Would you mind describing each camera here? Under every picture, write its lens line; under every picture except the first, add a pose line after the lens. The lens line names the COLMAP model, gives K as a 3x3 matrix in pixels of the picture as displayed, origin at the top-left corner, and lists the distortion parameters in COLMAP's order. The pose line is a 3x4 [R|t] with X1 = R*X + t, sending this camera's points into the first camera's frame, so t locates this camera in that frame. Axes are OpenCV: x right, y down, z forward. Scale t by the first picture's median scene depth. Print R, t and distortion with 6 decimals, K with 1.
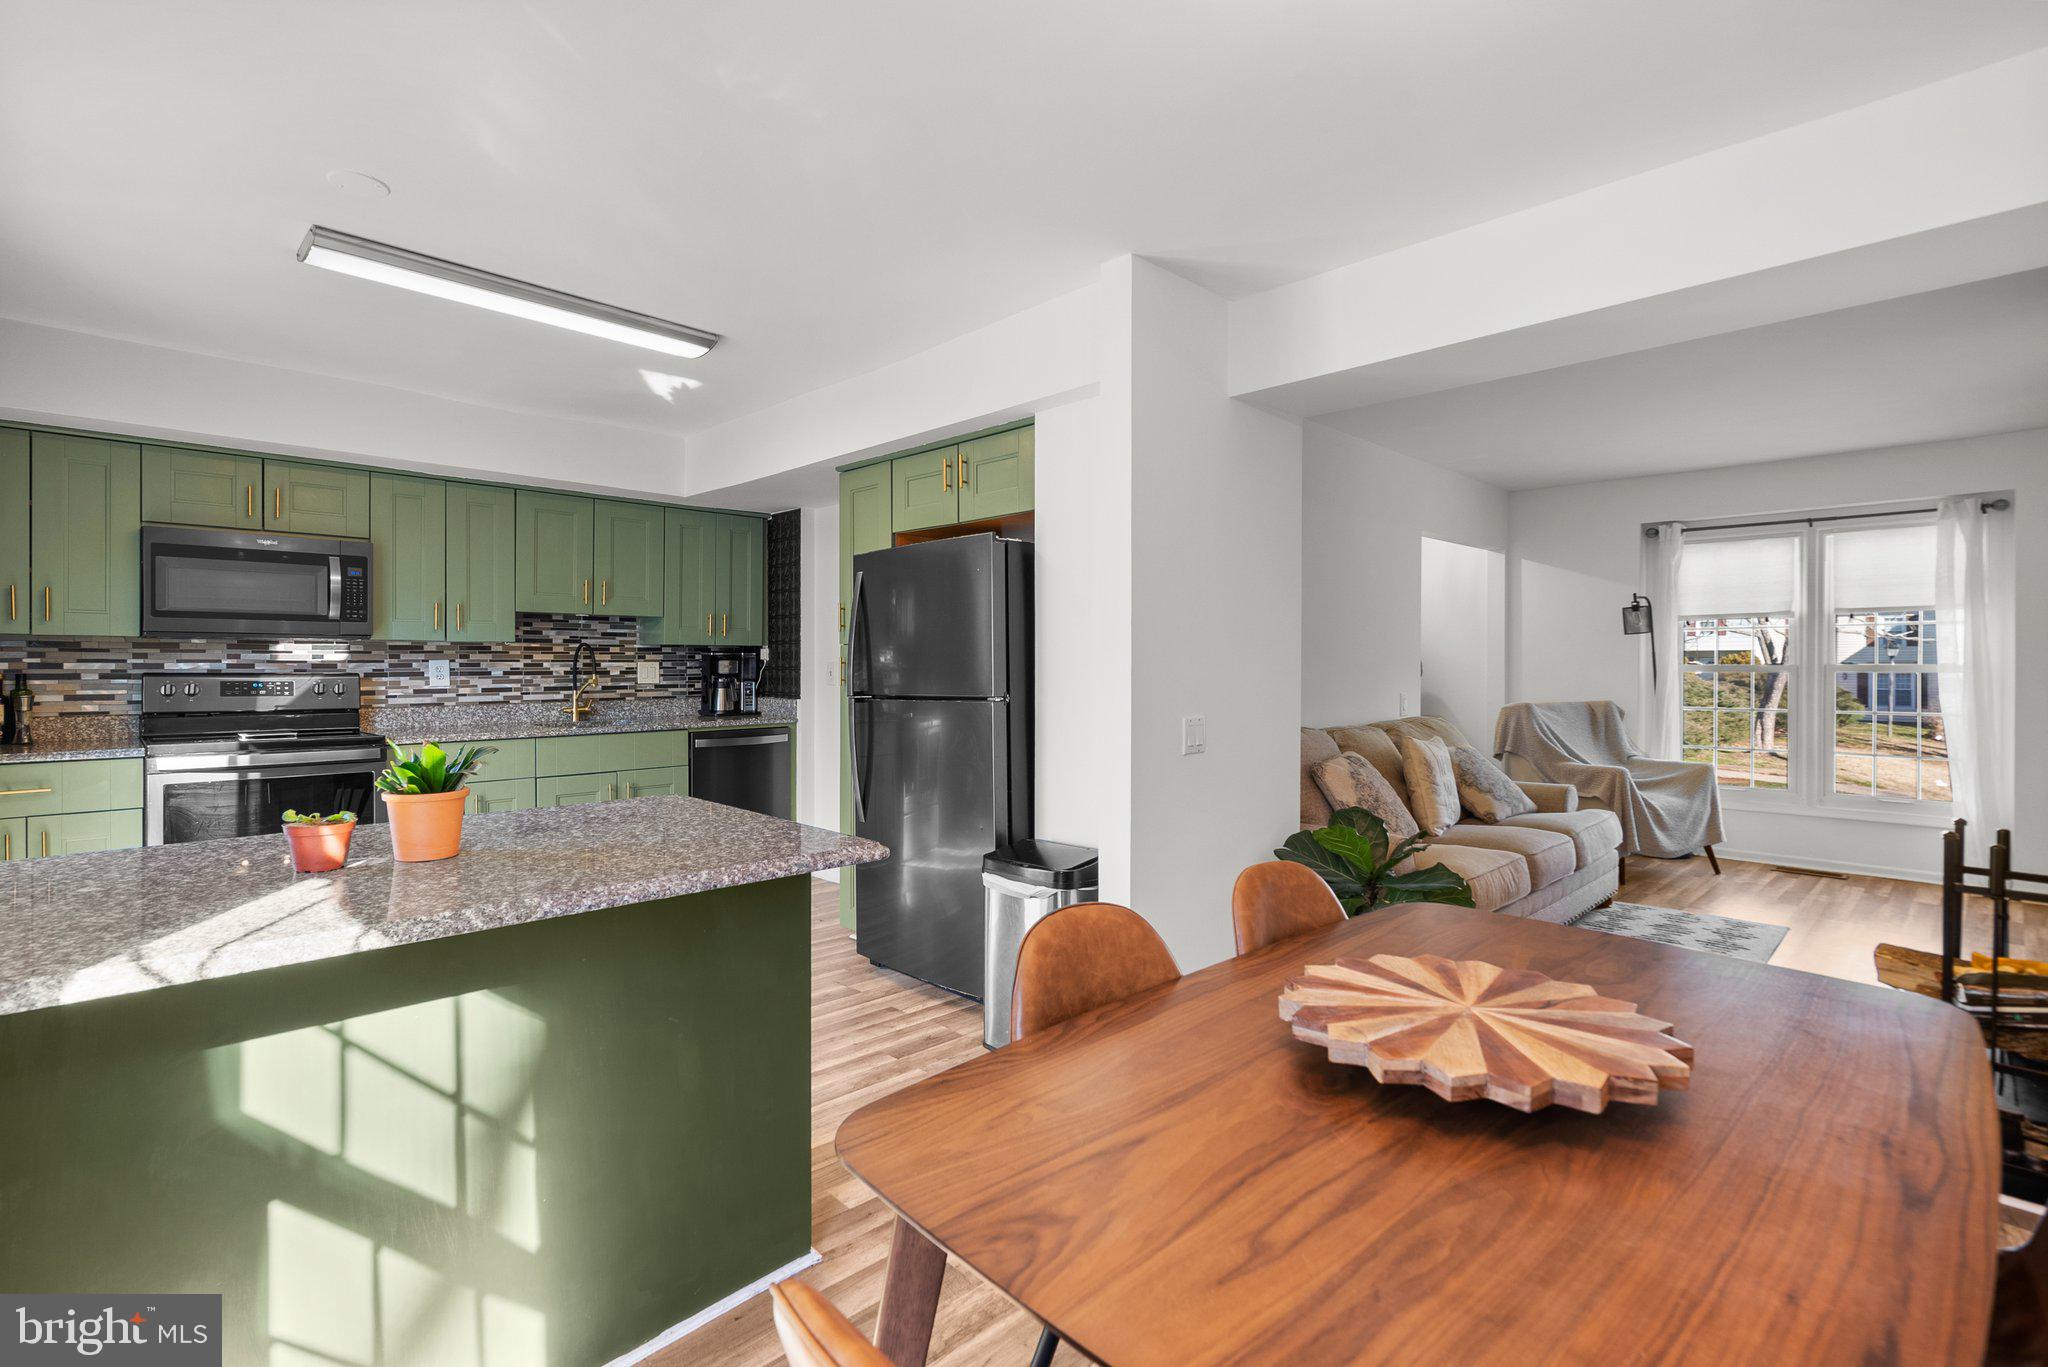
lens RADIAL K [[949.9, 0, 1013.2], [0, 949.9, 670.6], [0, 0, 1]] dist [-0.001429, 0.000458]
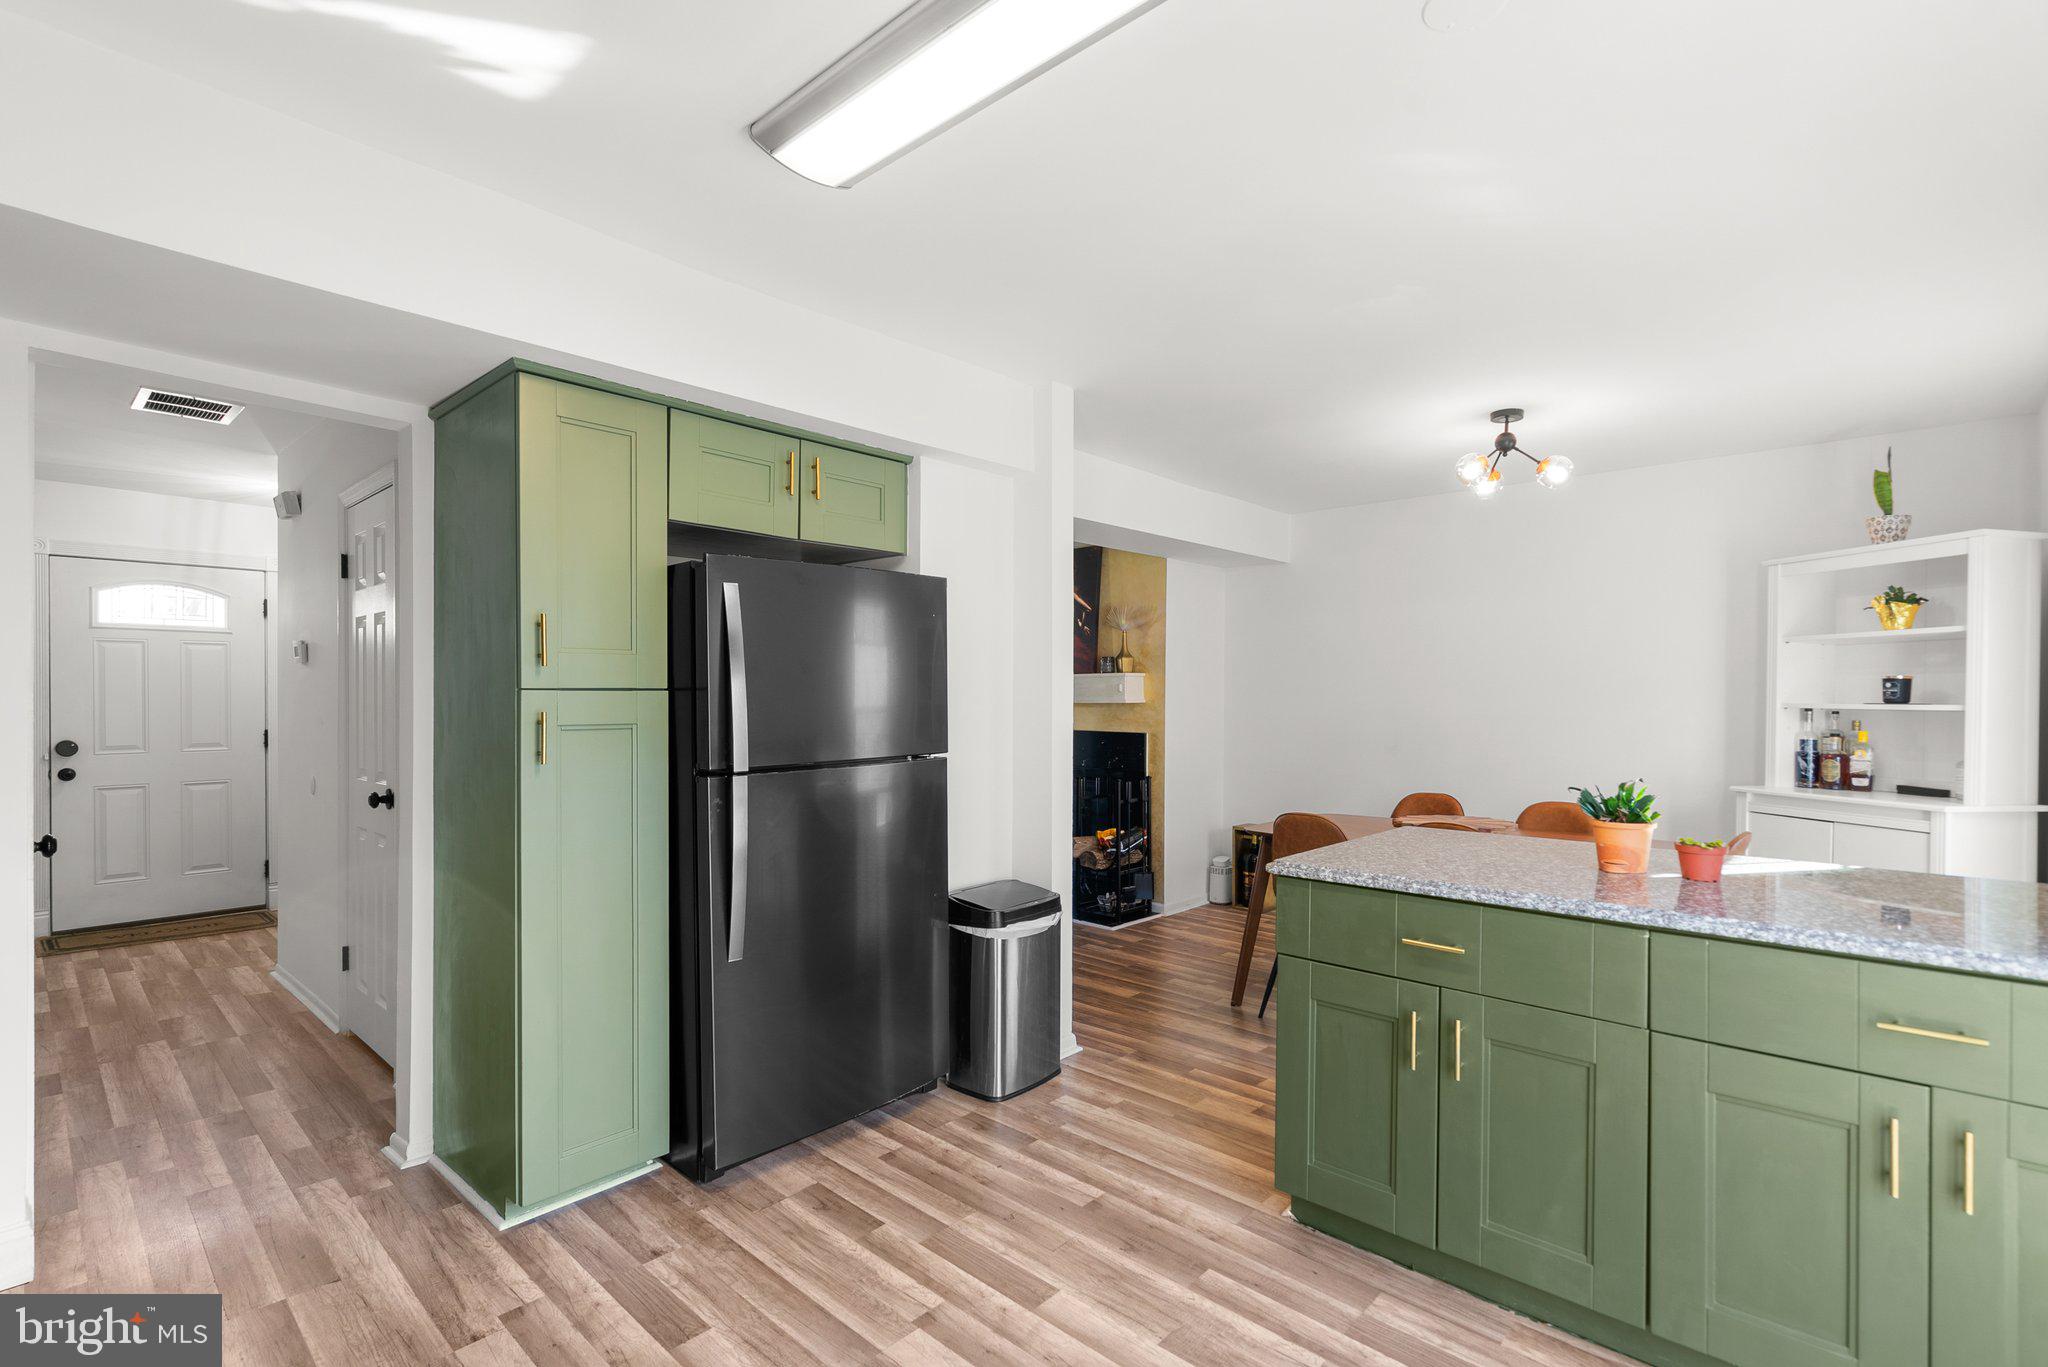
lens RADIAL K [[937.4, 0, 1020.9], [0, 937.4, 707.8], [0, 0, 1]] dist [0.000187, 0.000113]
pose [[-0.058321, -0.012234, 0.998223, -0.718384], [0.005303, 0.999907, 0.012564, -0.021611], [-0.998284, 0.006027, -0.058251, 0.735237]]
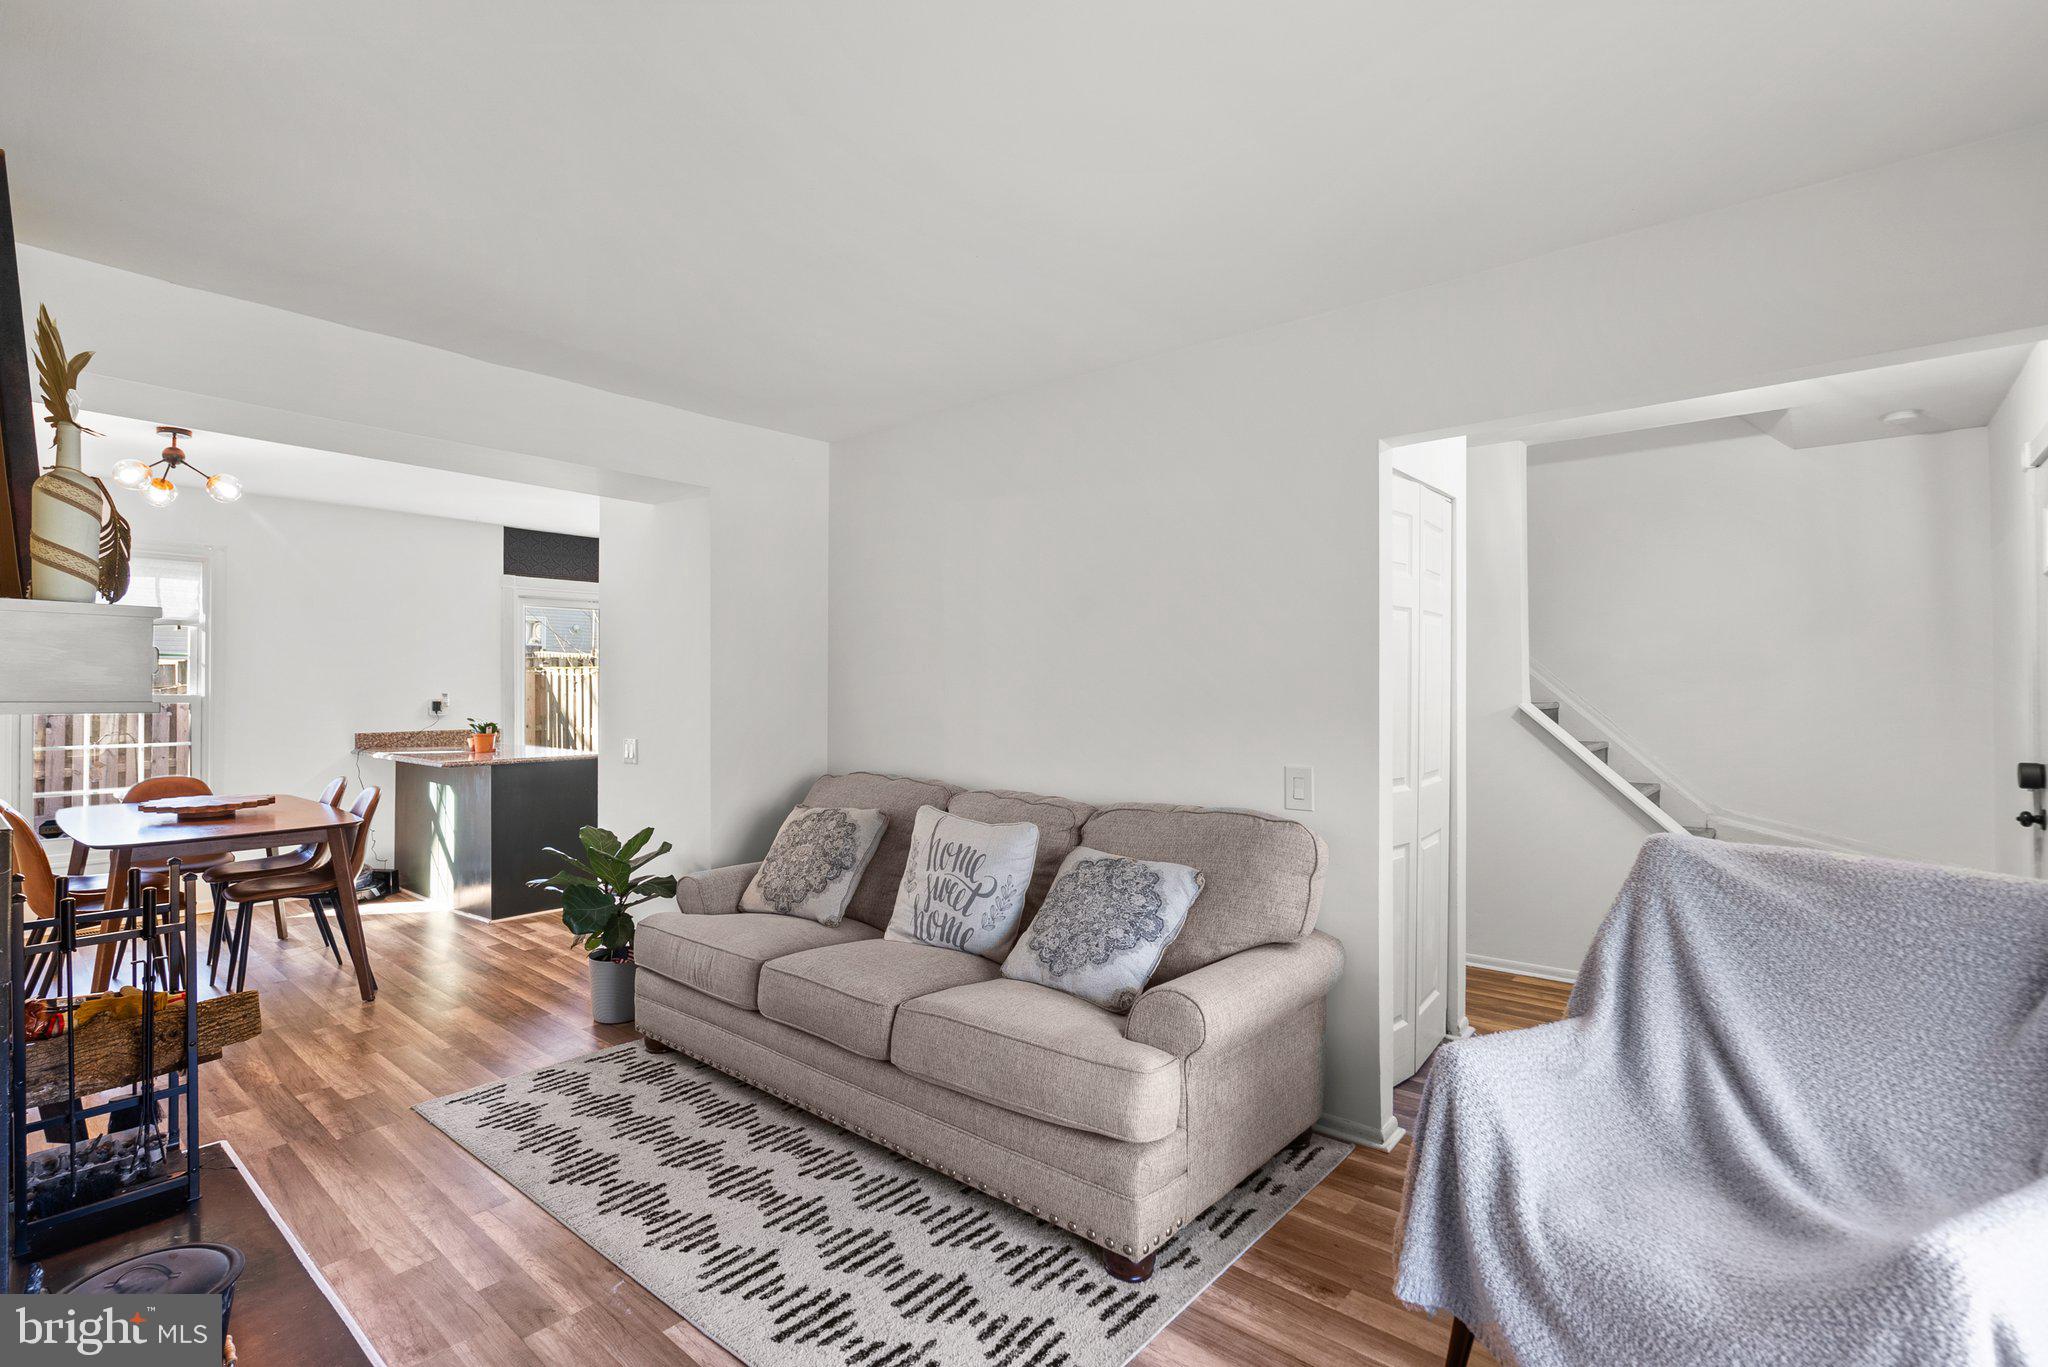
lens RADIAL K [[952.9, 0, 1024.0], [0, 952.9, 683.5], [0, 0, 1]] dist [-0.002189, 0.000122]
pose [[0.097308, -0.005060, -0.995241, 1.186099], [-0.012012, 0.999908, -0.006258, -0.024404], [0.995182, 0.012564, 0.097238, 1.013659]]
